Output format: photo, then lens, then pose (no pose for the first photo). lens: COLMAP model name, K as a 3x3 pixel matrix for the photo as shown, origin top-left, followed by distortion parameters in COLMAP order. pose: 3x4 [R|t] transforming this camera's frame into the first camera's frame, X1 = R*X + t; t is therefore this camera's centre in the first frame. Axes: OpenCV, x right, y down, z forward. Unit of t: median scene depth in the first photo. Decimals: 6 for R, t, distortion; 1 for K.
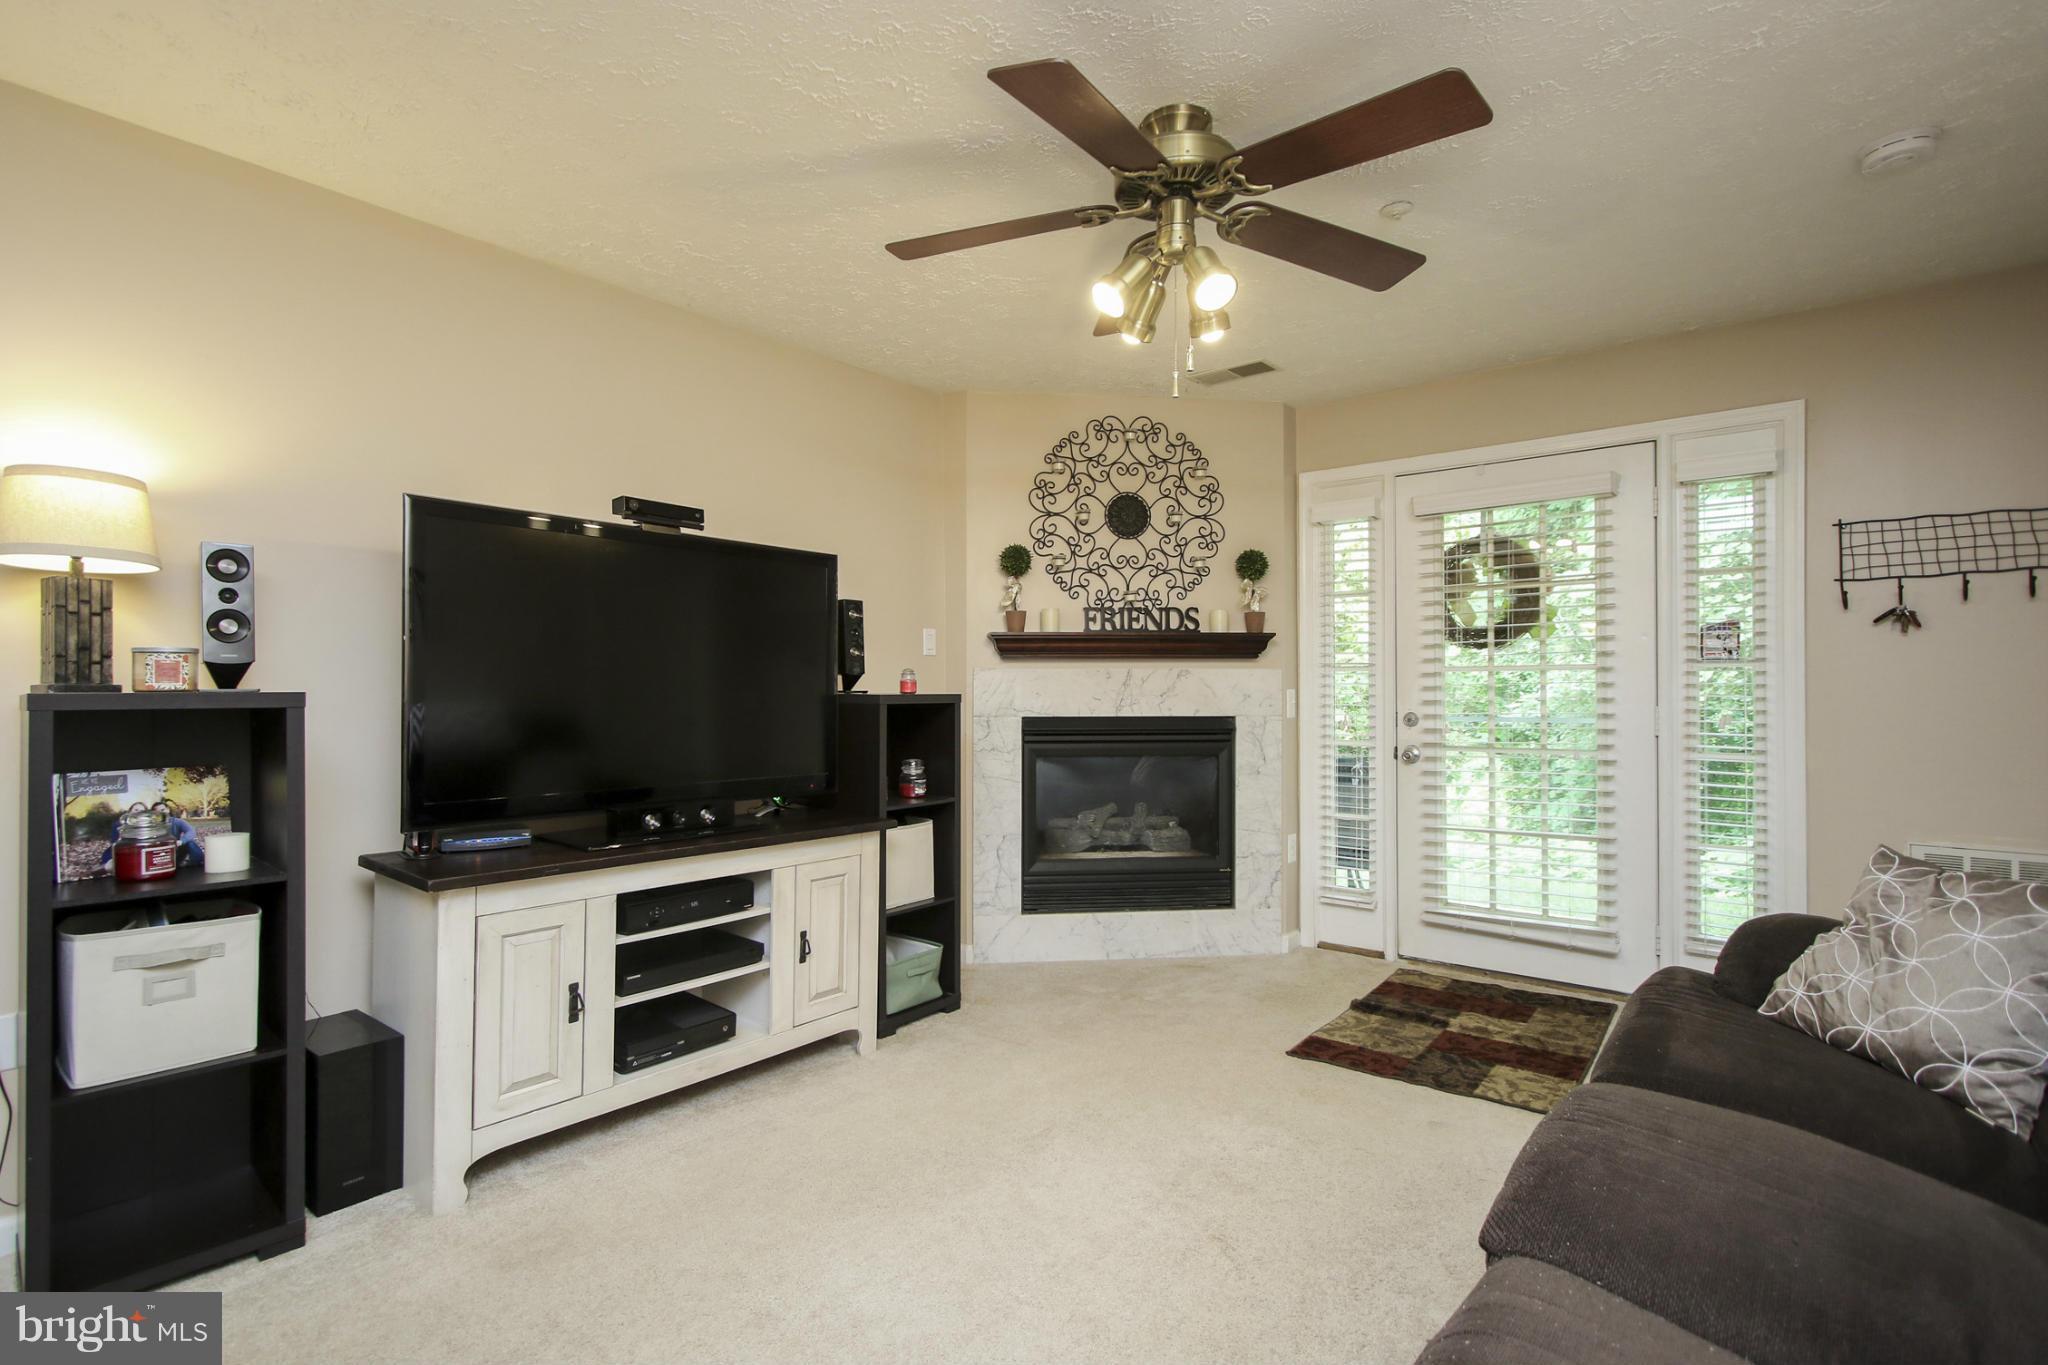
lens RADIAL K [[973.8, 0, 1015.7], [0, 973.8, 688.6], [0, 0, 1]] dist [-0.003467, 0.003125]
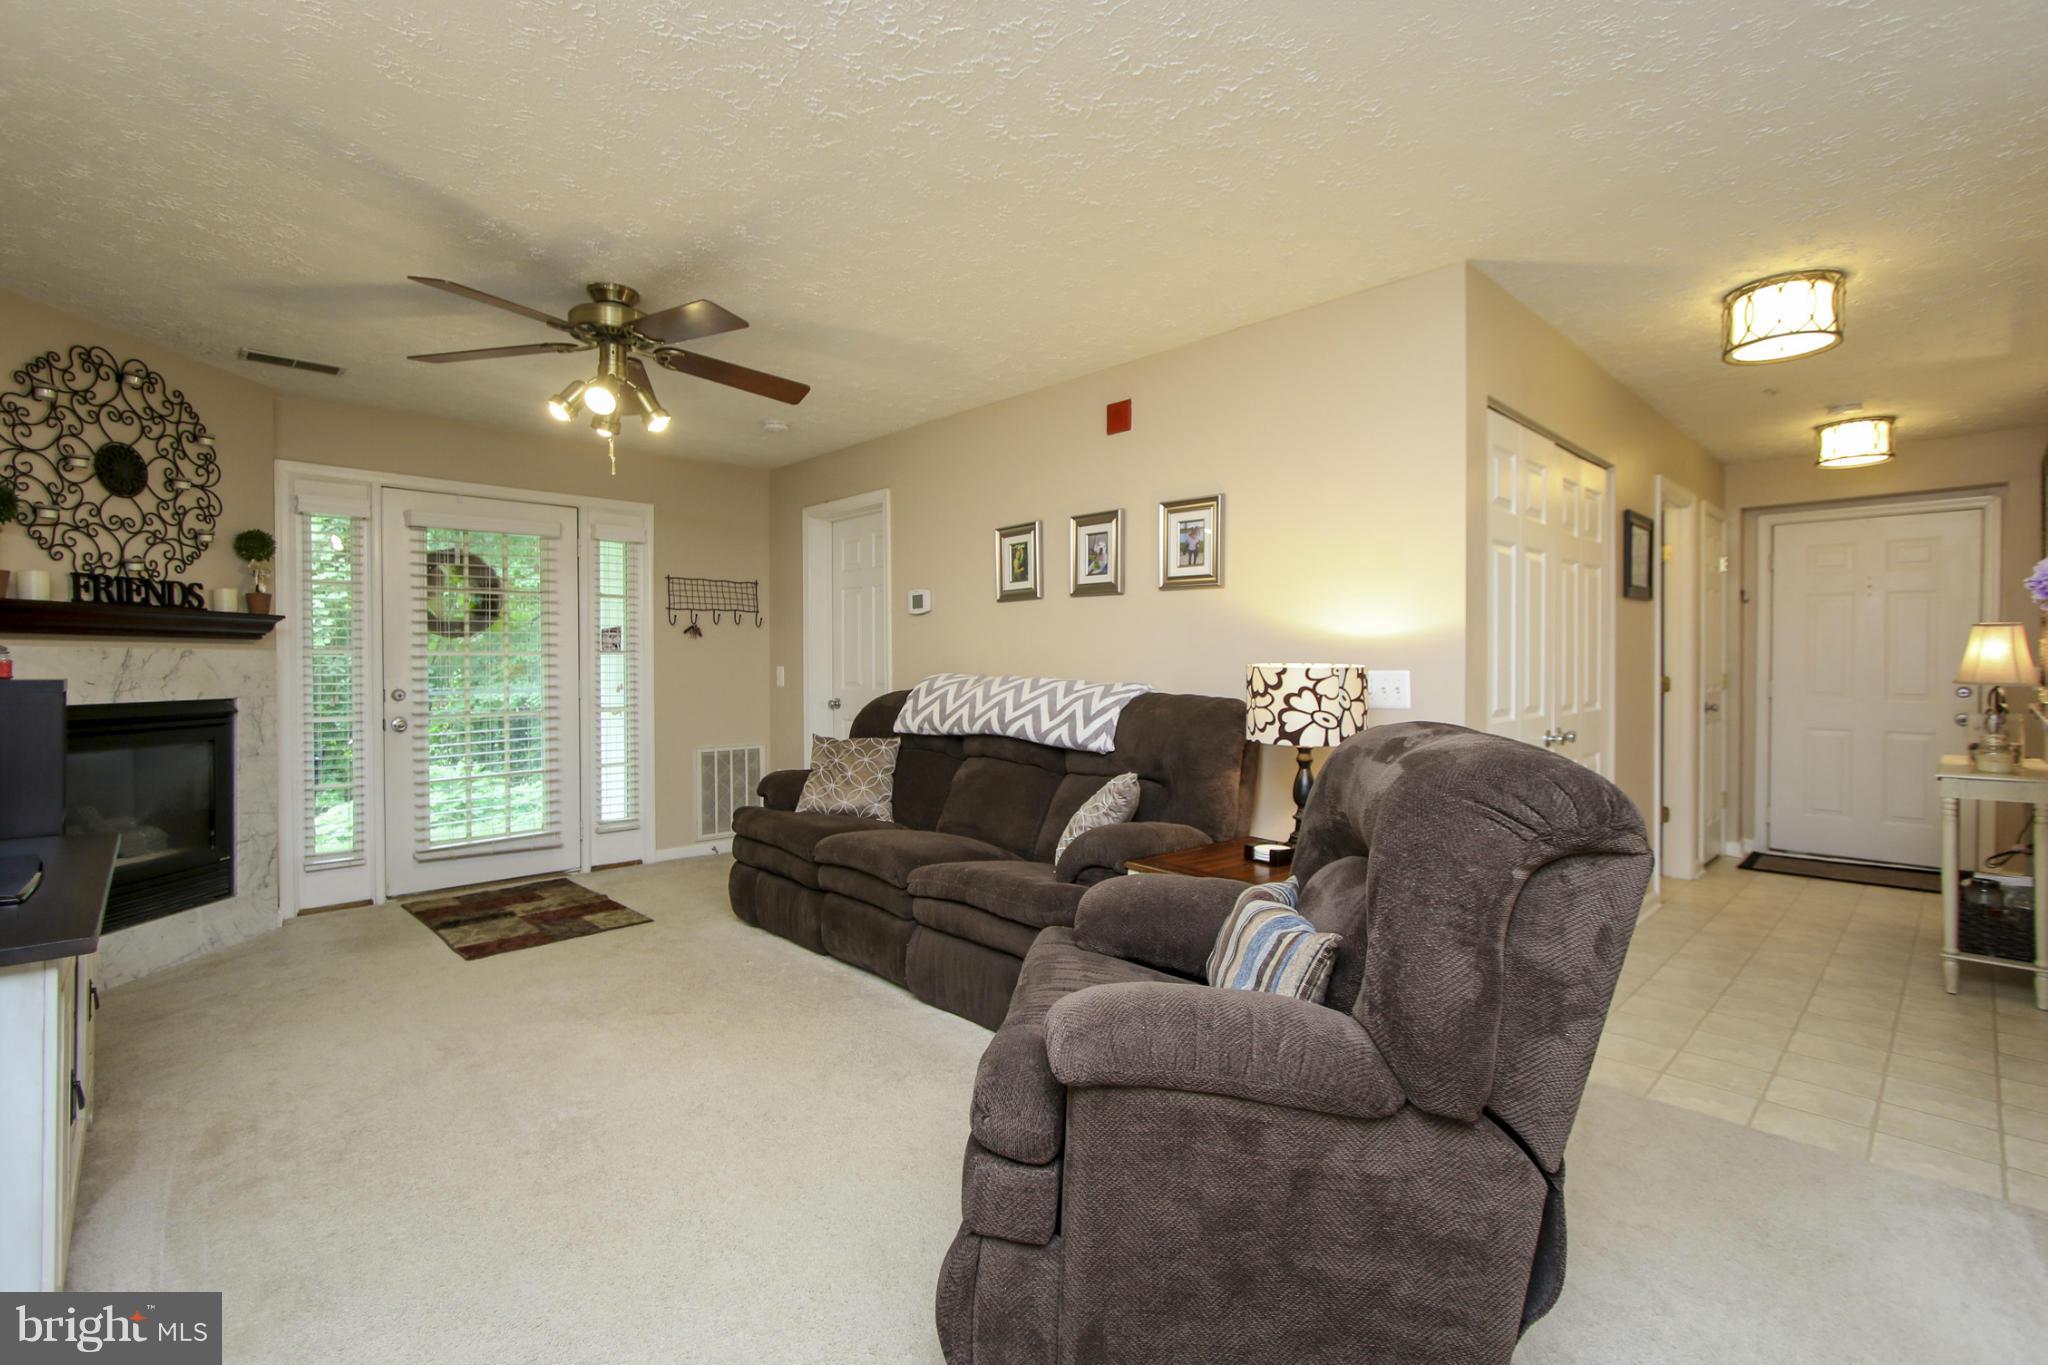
lens RADIAL K [[924.6, 0, 1031.0], [0, 924.6, 674.0], [0, 0, 1]] dist [-0.003678, 0.000834]
pose [[0.094866, -0.010850, 0.995431, -0.625127], [0.002360, 0.999940, 0.010675, -0.003922], [-0.995487, 0.001337, 0.094886, 0.121034]]
